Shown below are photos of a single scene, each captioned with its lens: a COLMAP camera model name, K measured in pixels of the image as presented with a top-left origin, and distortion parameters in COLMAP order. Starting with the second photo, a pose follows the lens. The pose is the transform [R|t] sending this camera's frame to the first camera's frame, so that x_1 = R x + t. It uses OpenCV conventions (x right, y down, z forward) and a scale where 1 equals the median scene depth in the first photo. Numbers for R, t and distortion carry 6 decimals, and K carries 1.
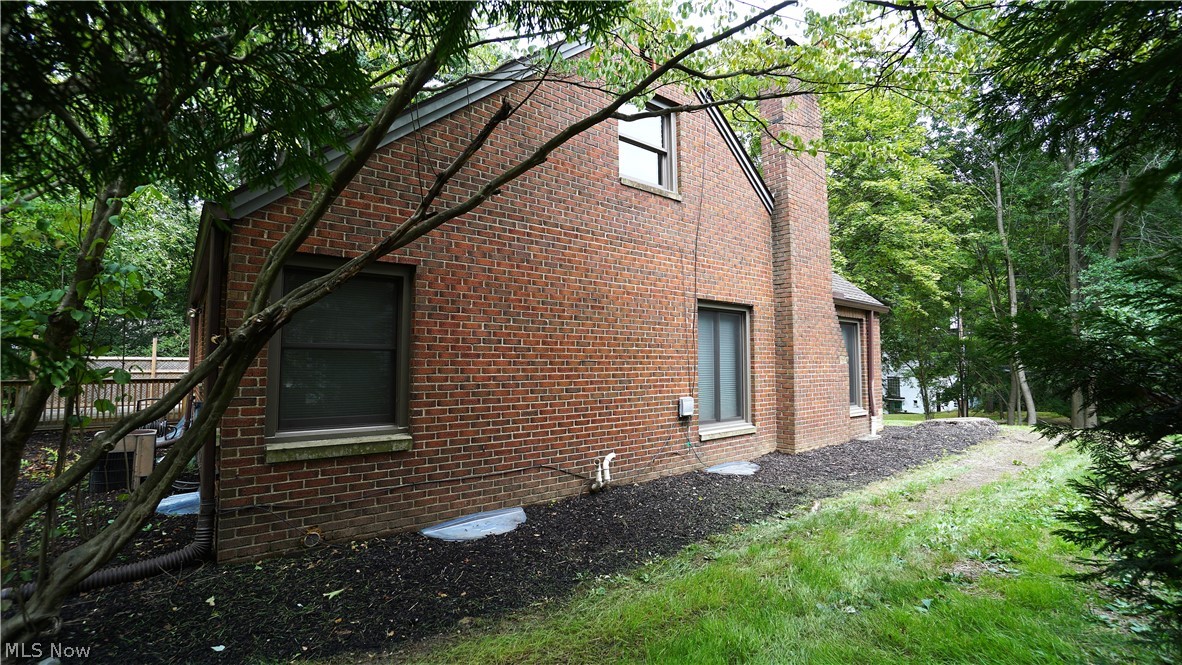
lens RADIAL K [[518.9, 0, 583.5], [0, 518.9, 332.8], [0, 0, 1]] dist [-0.060819, 0.020676]
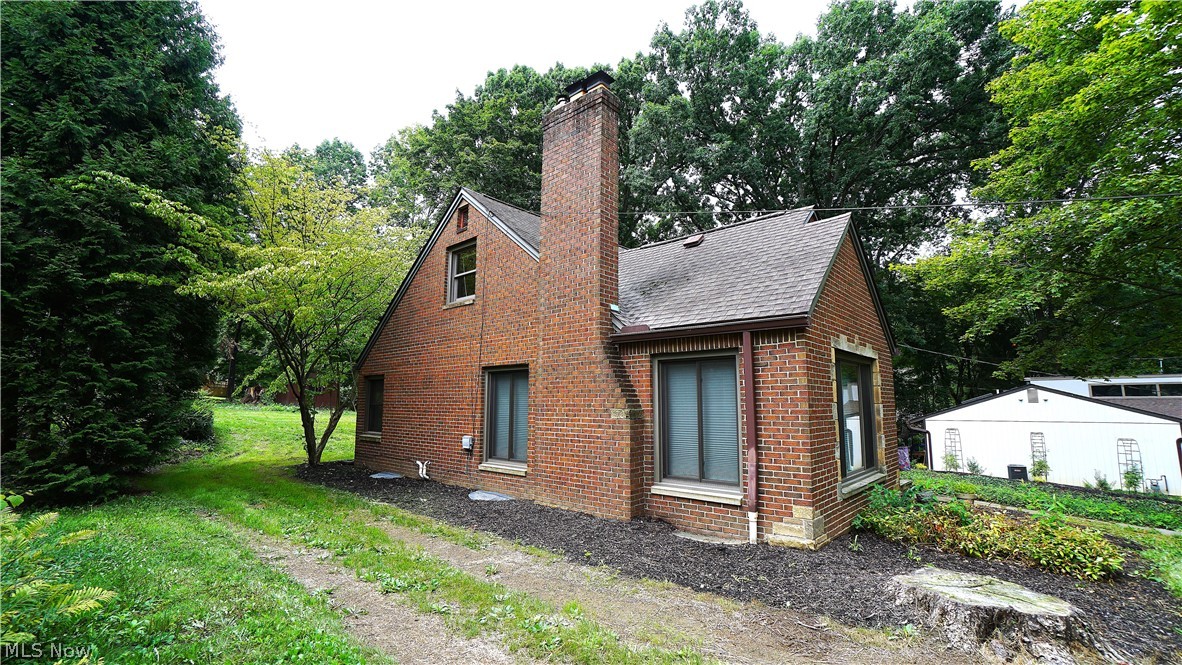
lens RADIAL K [[518.9, 0, 583.5], [0, 518.9, 332.8], [0, 0, 1]] dist [-0.060819, 0.020676]
pose [[0.170065, -0.119631, -0.978144, 1.618943], [0.074518, 0.991323, -0.108287, 0.014952], [0.982611, -0.054473, 0.177504, 1.001346]]
